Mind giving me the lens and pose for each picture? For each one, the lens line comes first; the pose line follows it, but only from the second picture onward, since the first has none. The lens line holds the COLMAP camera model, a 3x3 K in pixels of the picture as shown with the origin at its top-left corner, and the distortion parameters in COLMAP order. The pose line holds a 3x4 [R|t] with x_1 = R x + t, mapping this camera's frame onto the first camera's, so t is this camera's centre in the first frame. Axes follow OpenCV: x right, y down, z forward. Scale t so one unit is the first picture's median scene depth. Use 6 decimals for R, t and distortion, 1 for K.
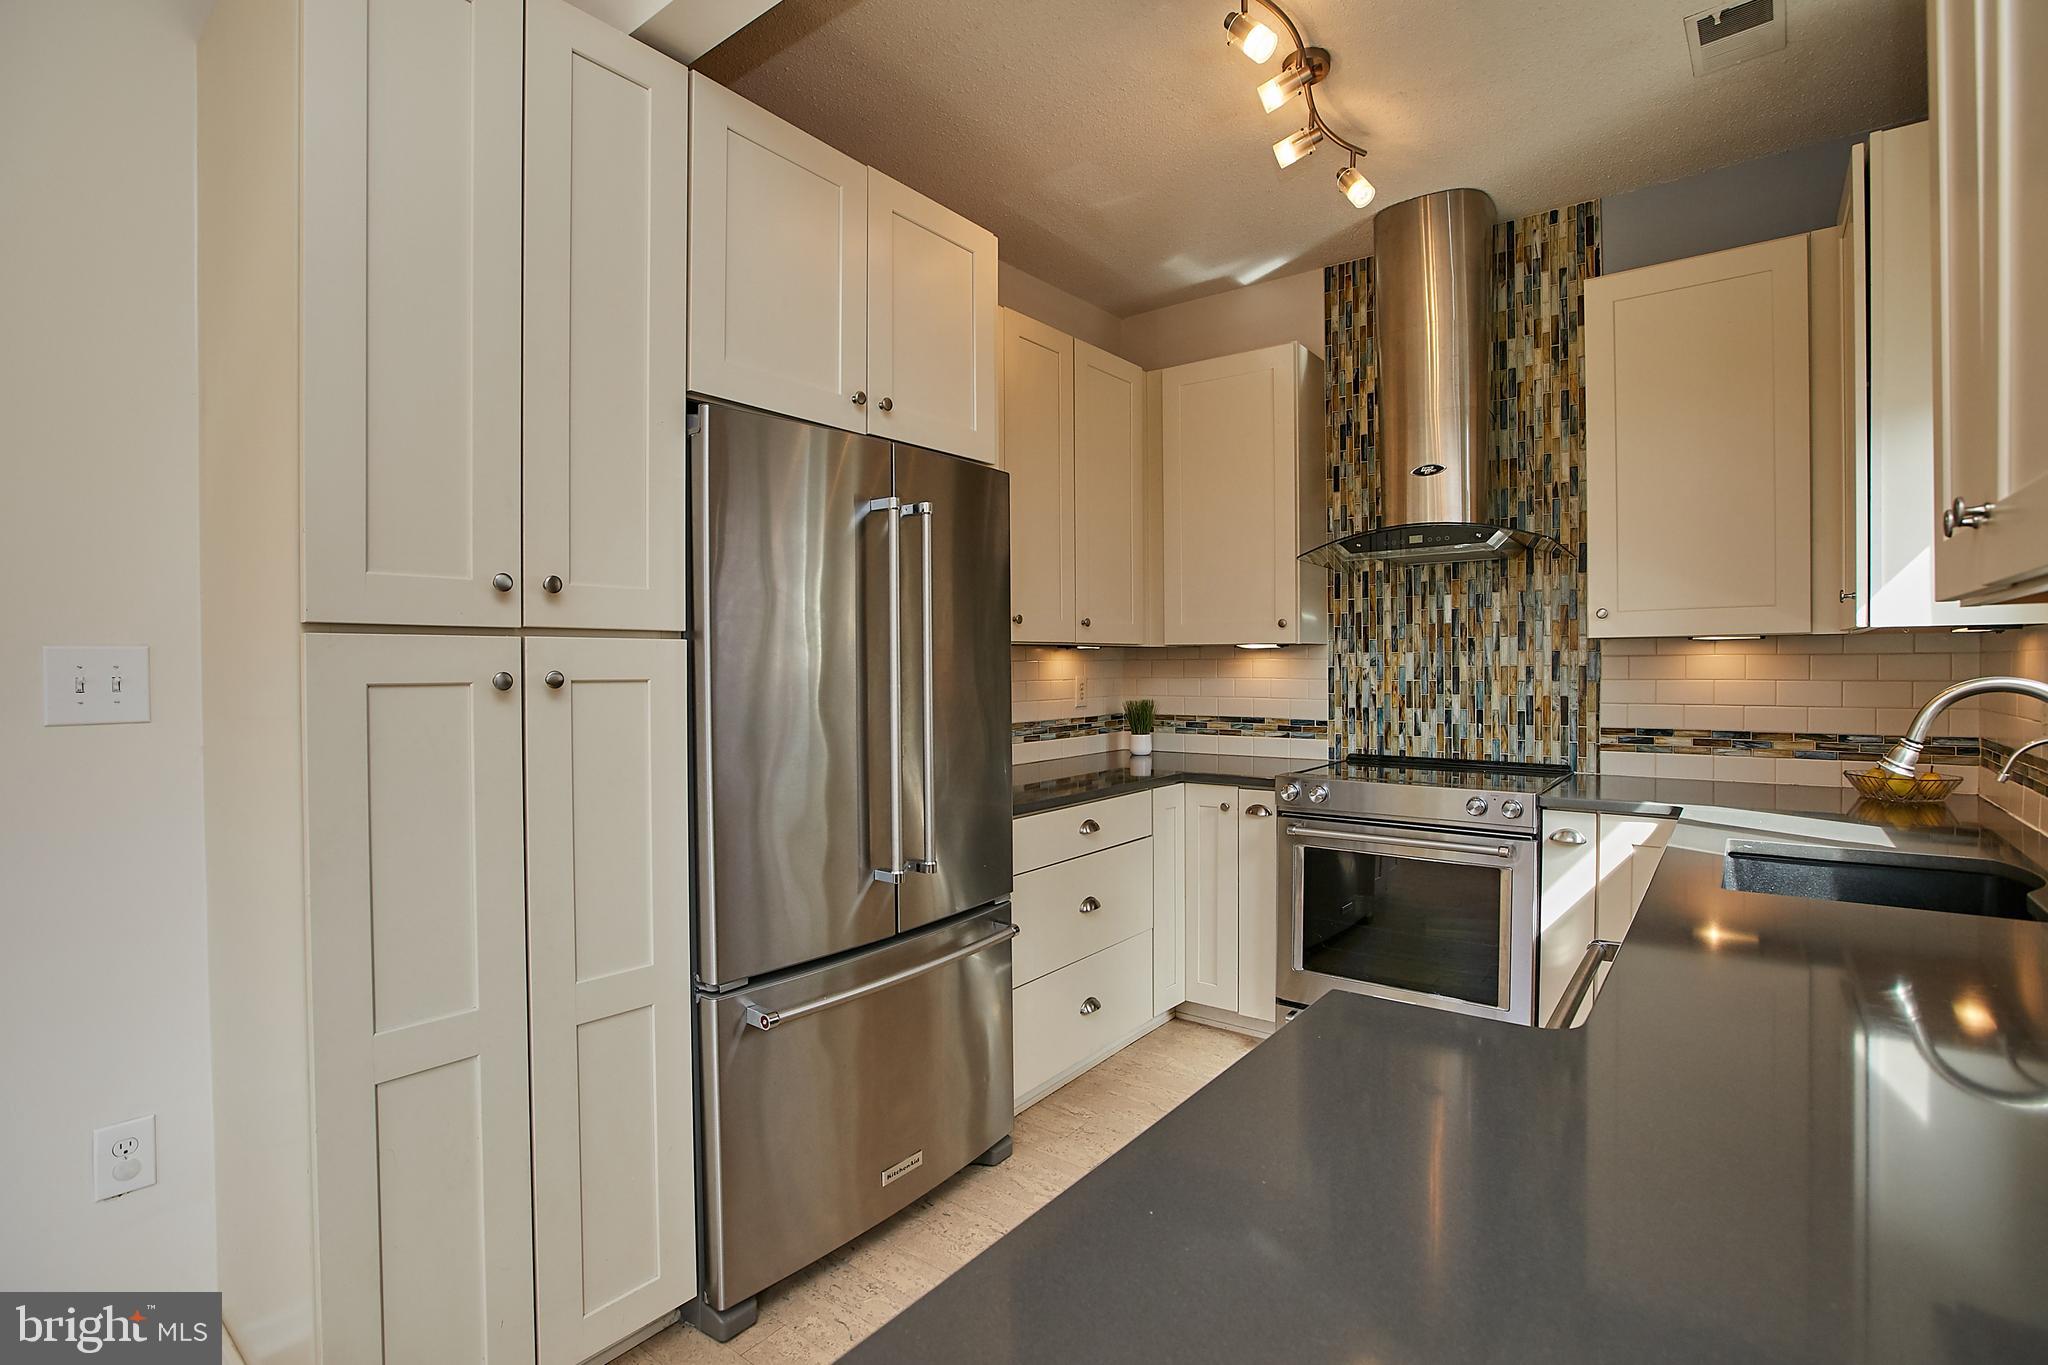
lens RADIAL K [[960.2, 0, 1014.6], [0, 960.2, 680.4], [0, 0, 1]] dist [-0.049983, 0.023141]
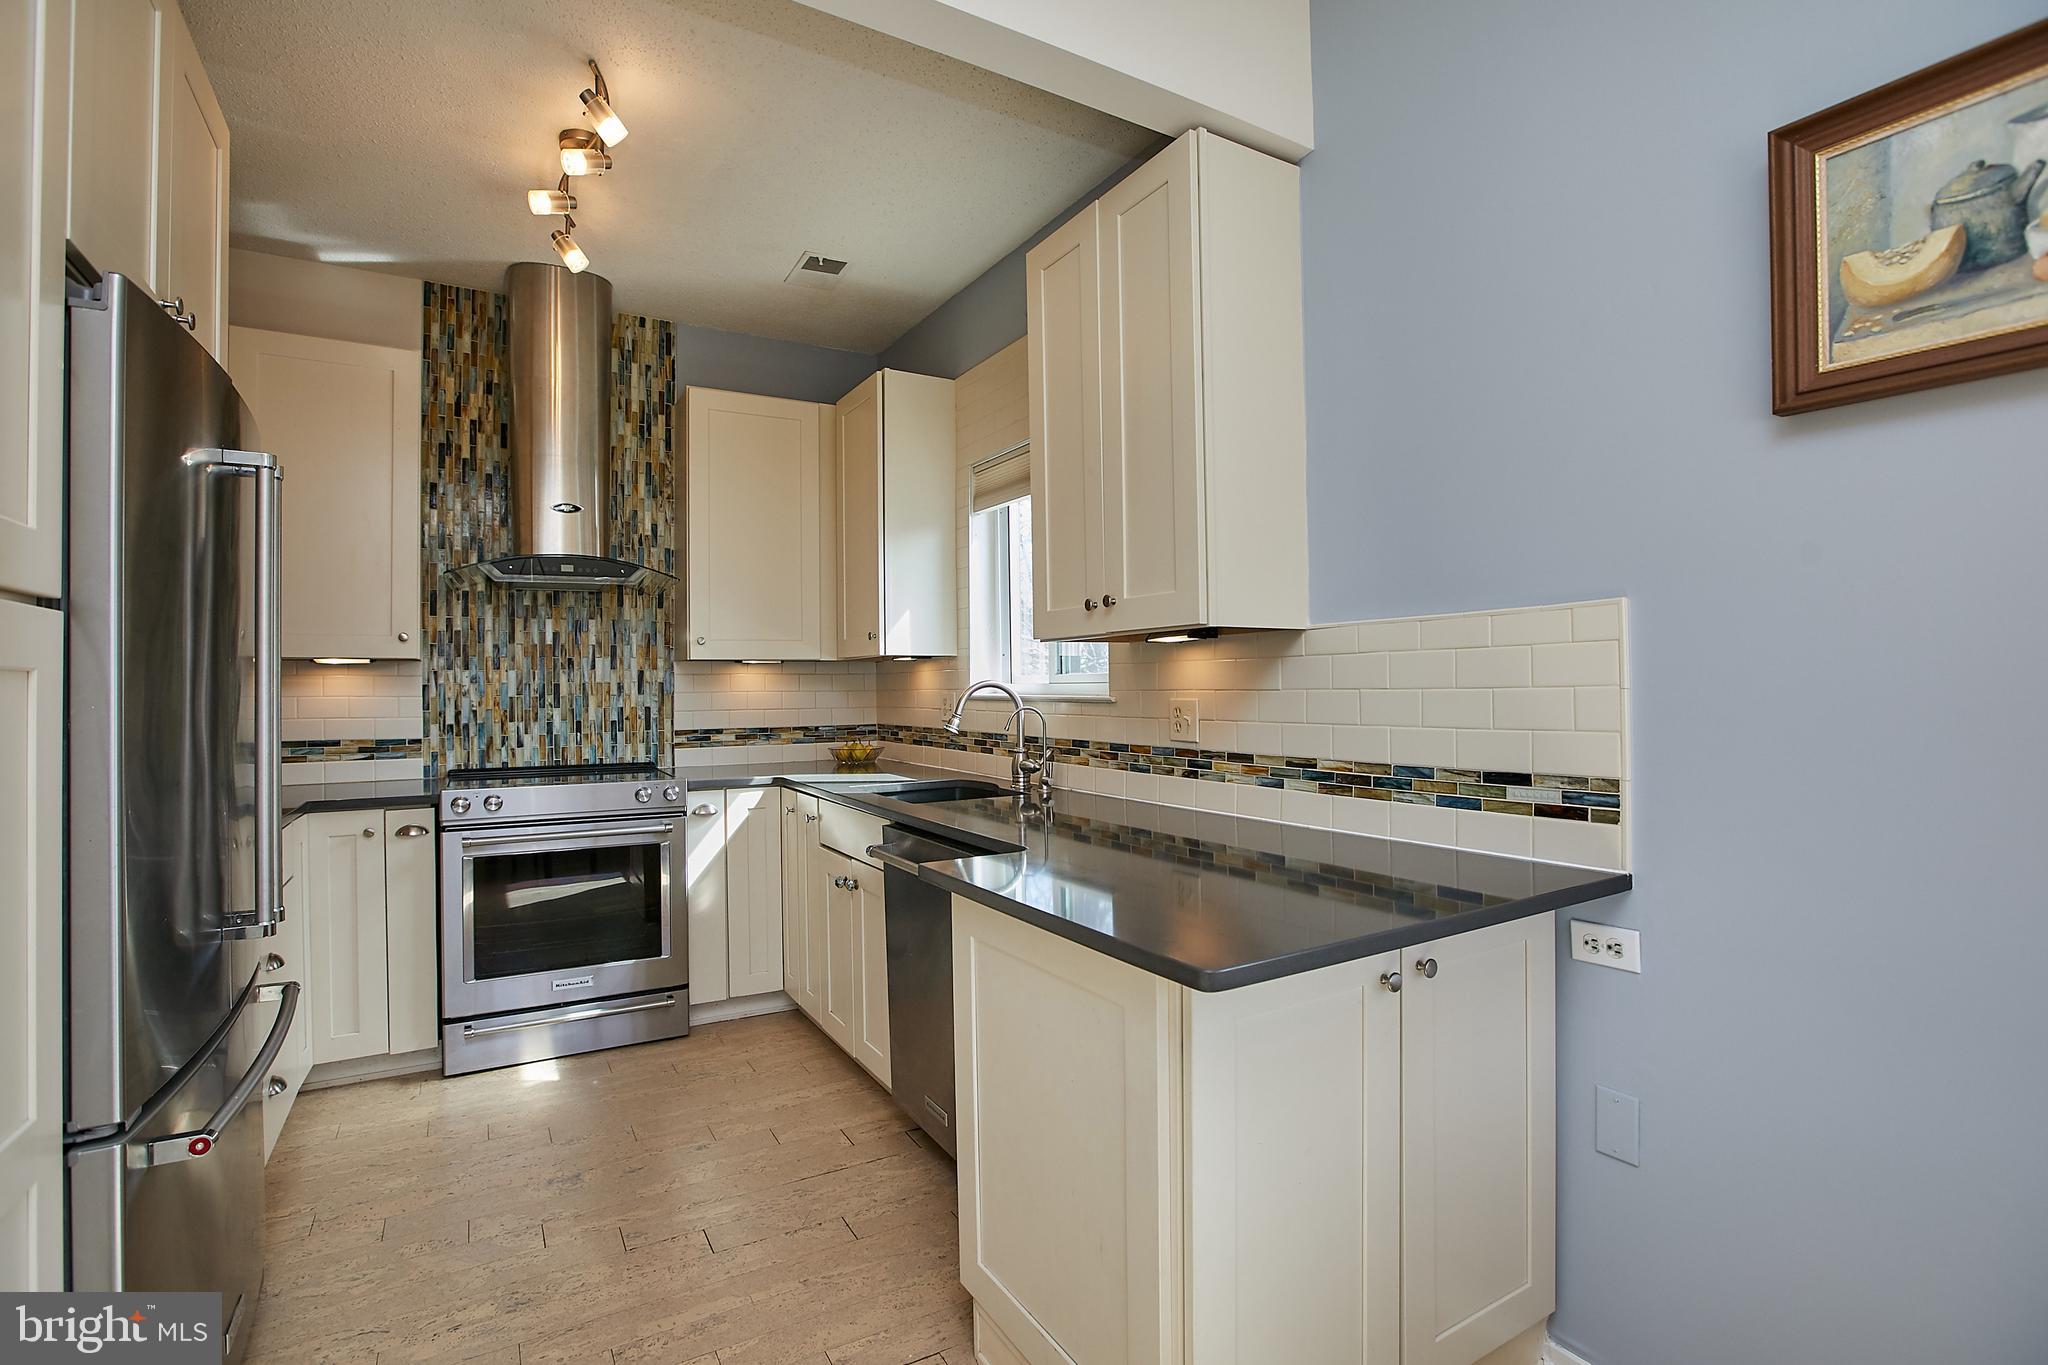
lens RADIAL K [[950.1, 0, 1024.1], [0, 950.1, 685.8], [0, 0, 1]] dist [-0.056605, 0.018242]
pose [[0.375272, 0.005098, 0.926901, -0.357611], [0.023111, 0.999623, -0.014855, 0.017827], [-0.926627, 0.026996, 0.375012, 0.073686]]
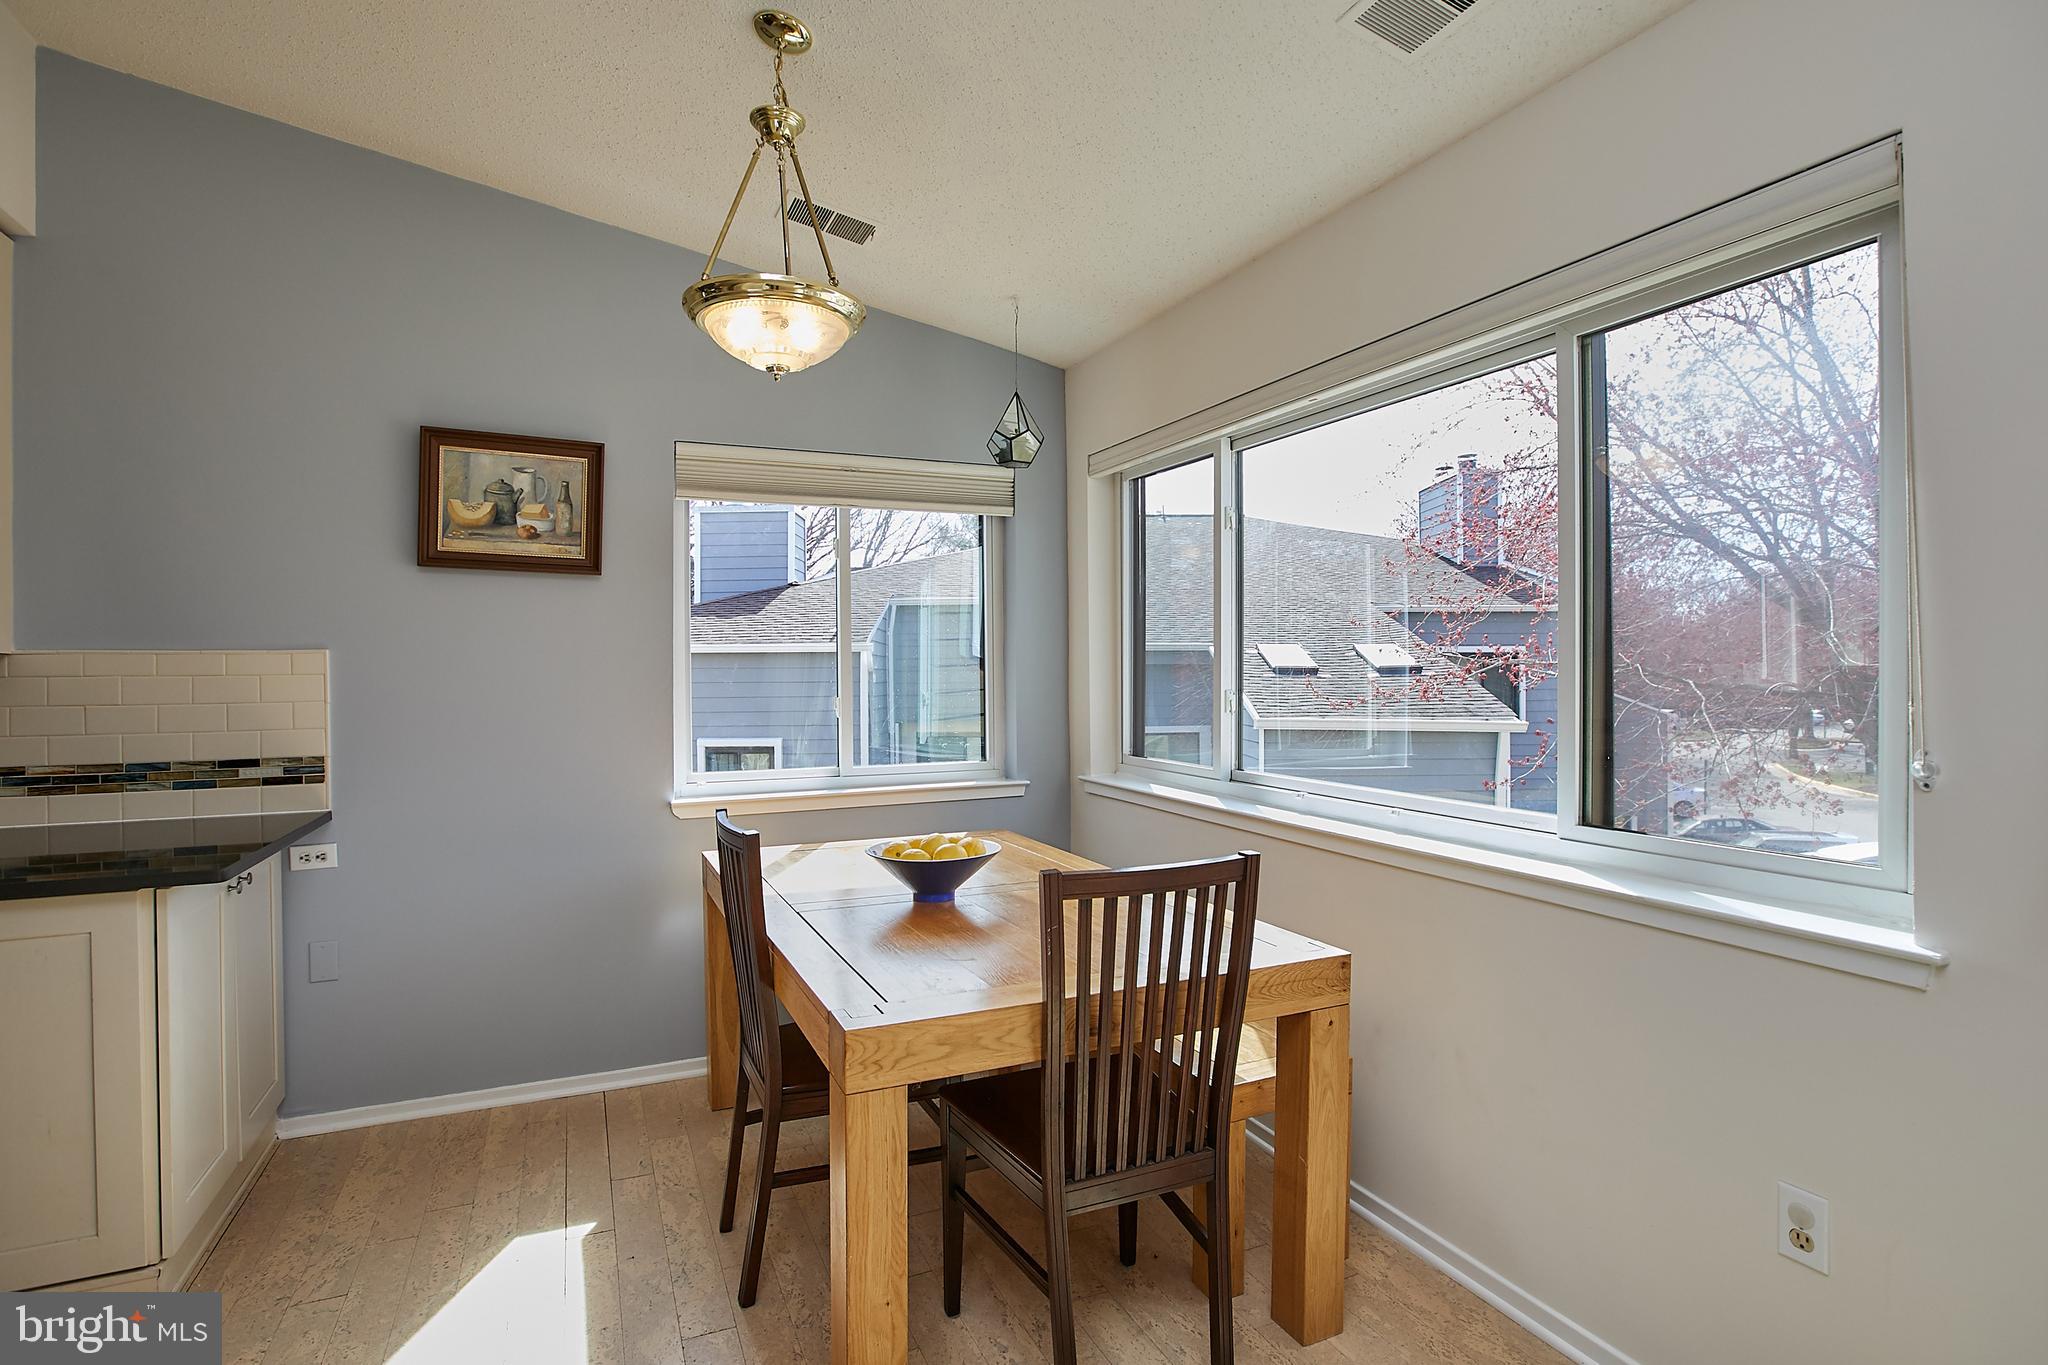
lens RADIAL K [[978.6, 0, 998.5], [0, 978.6, 682.0], [0, 0, 1]] dist [-0.018746, 0.001368]
pose [[-0.877449, 0.013420, 0.479483, -0.756116], [0.022080, 0.999679, 0.012427, 0.002143], [-0.479162, 0.021491, -0.877463, 0.461296]]
